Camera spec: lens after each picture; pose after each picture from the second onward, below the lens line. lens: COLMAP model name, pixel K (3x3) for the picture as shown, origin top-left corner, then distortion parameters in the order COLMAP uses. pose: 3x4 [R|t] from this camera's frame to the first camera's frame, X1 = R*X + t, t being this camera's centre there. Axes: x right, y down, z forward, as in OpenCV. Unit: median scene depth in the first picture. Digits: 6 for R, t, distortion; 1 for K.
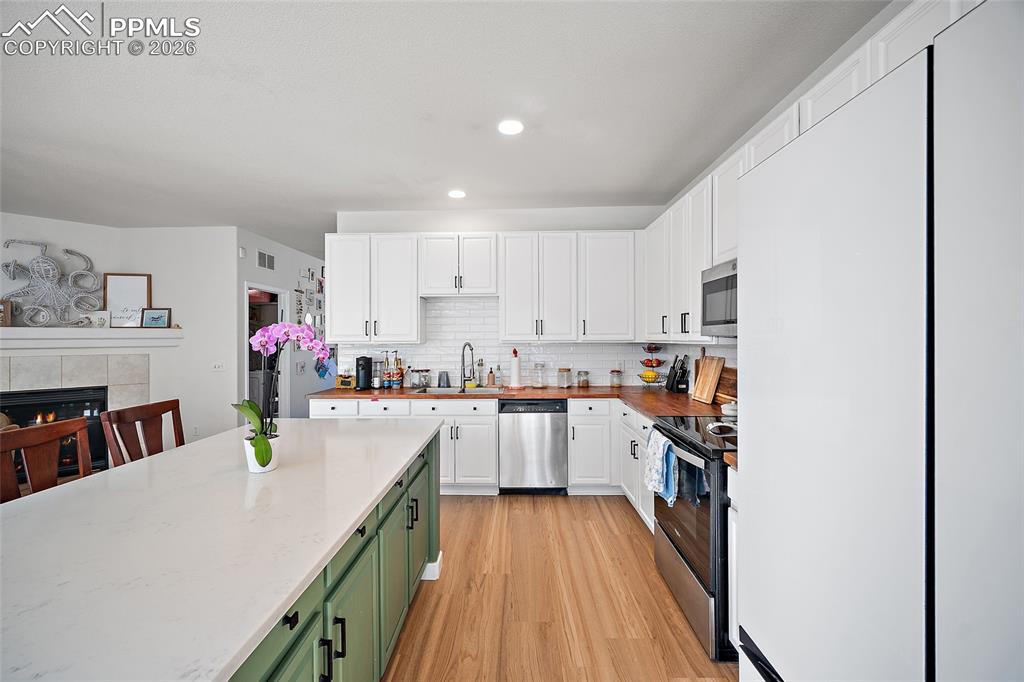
lens RADIAL K [[406.9, 0, 507.0], [0, 406.9, 339.1], [0, 0, 1]] dist [-0.008200, 0.001385]
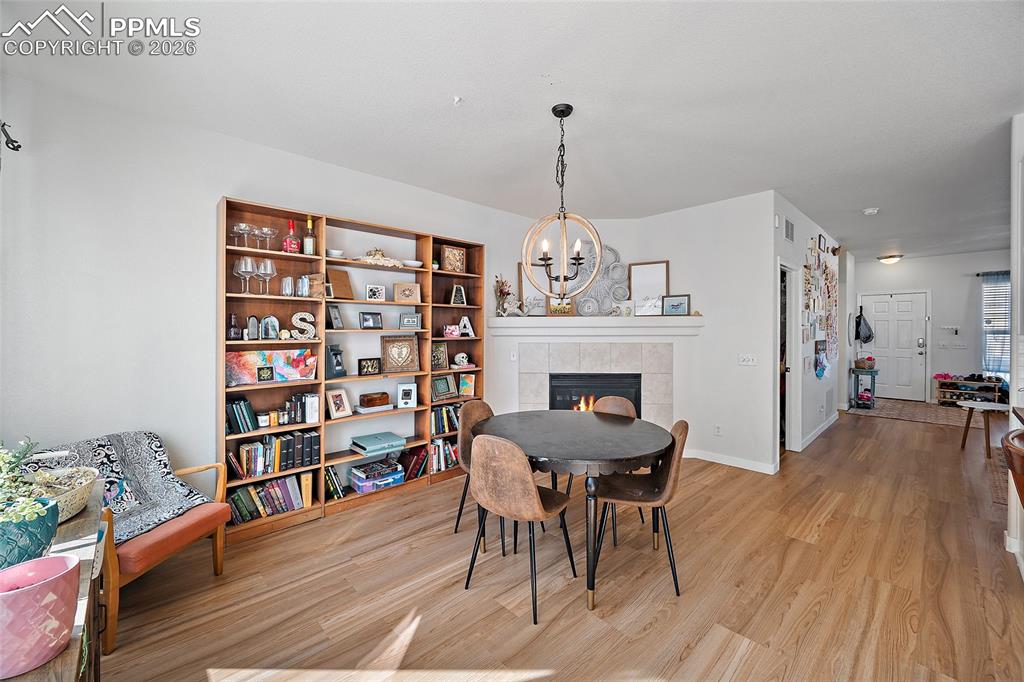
lens RADIAL K [[406.9, 0, 502.1], [0, 406.9, 333.0], [0, 0, 1]] dist [-0.008200, 0.001385]
pose [[0.695949, 0.011035, -0.718007, -0.541754], [-0.003357, 0.999921, 0.012115, 0.002788], [0.718084, -0.006021, 0.695931, 0.047052]]
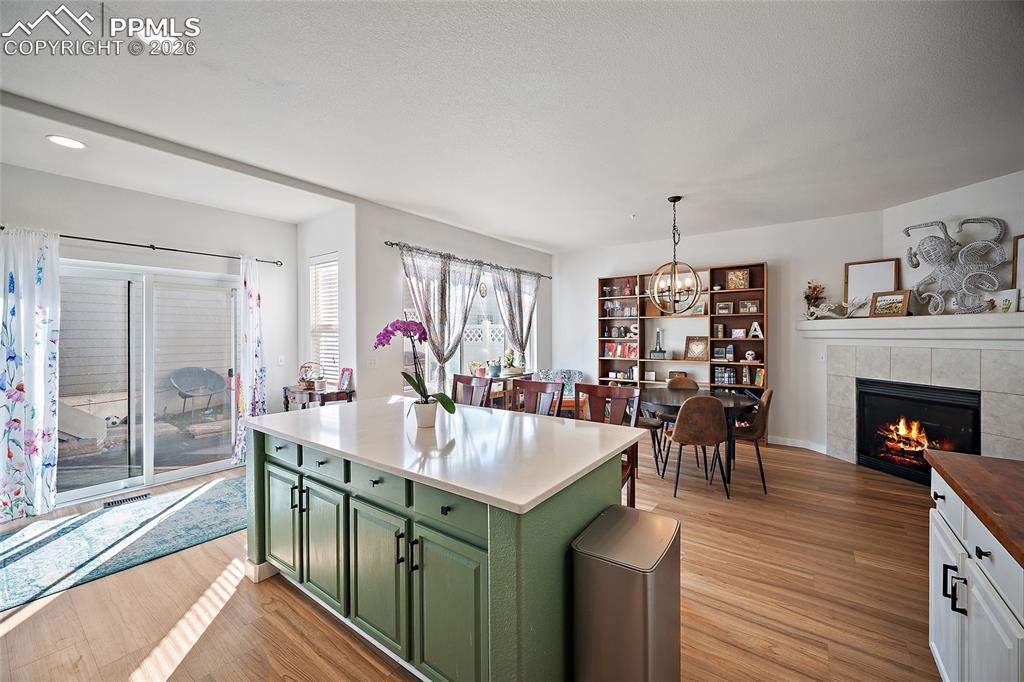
lens RADIAL K [[406.9, 0, 503.2], [0, 406.9, 333.9], [0, 0, 1]] dist [-0.008200, 0.001385]
pose [[-0.589305, 0.005639, -0.807891, 0.139177], [0.006112, 0.999978, 0.002522, 0.003272], [0.807887, -0.003451, -0.589327, 0.786519]]
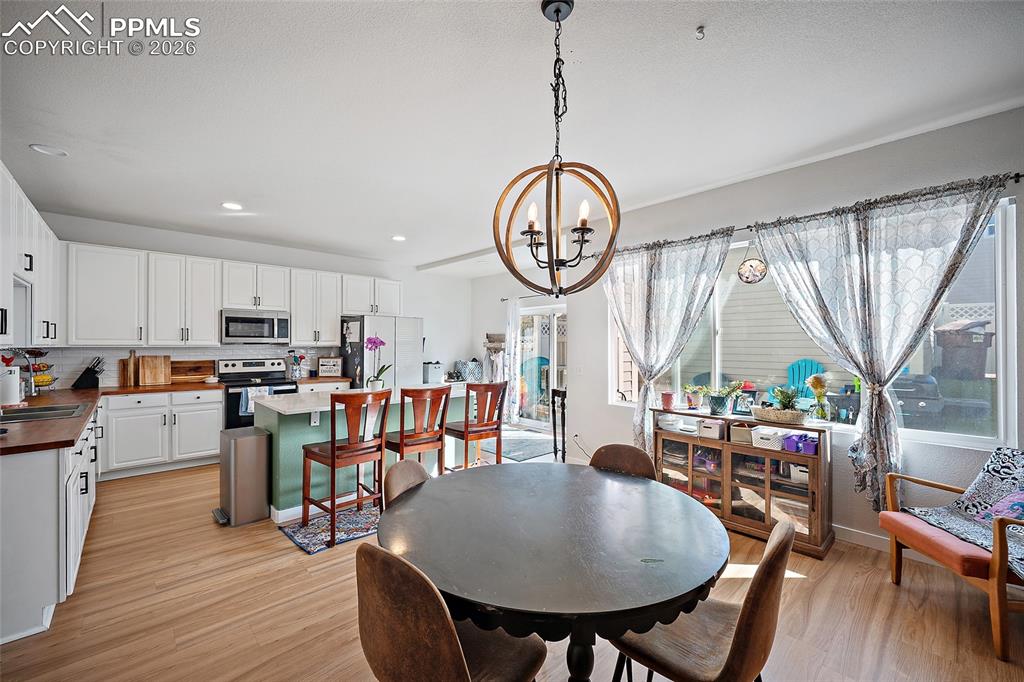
lens RADIAL K [[406.9, 0, 504.2], [0, 406.9, 343.6], [0, 0, 1]] dist [-0.008200, 0.001385]
pose [[-0.691974, 0.005618, 0.721901, -1.171835], [0.003756, 0.999984, -0.004183, 0.006673], [-0.721913, -0.000183, -0.691984, 0.851466]]
